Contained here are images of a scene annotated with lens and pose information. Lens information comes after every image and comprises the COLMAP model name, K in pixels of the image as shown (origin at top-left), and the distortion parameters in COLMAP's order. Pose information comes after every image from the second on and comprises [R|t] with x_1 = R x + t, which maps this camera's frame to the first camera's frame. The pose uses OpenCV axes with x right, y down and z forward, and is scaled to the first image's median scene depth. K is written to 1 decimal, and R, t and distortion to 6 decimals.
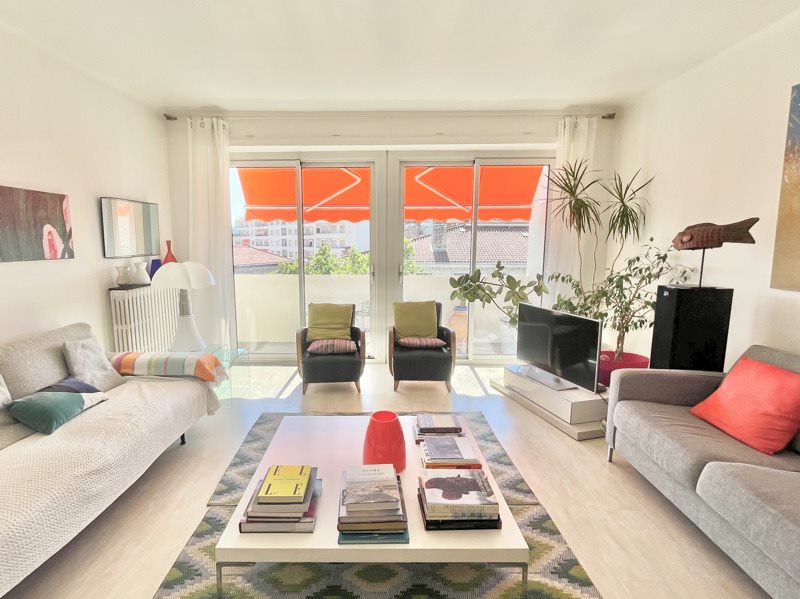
lens RADIAL K [[351.1, 0, 396.8], [0, 351.1, 296.5], [0, 0, 1]] dist [-0.000706, 0.000198]
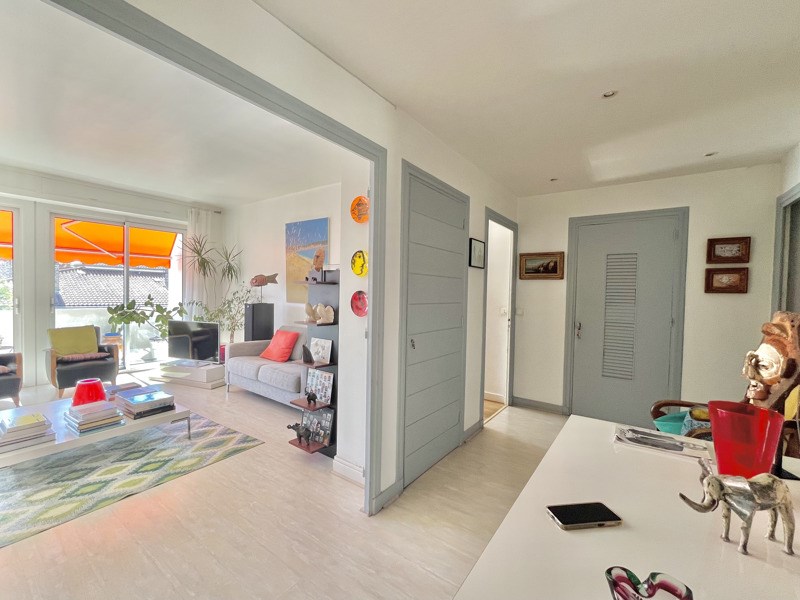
lens RADIAL K [[351.1, 0, 396.8], [0, 351.1, 297.0], [0, 0, 1]] dist [-0.000706, 0.000198]
pose [[0.569993, 0.000910, 0.821649, -0.341226], [0.112302, 0.990529, -0.079003, 0.149575], [-0.813938, 0.137304, 0.564493, -0.691057]]
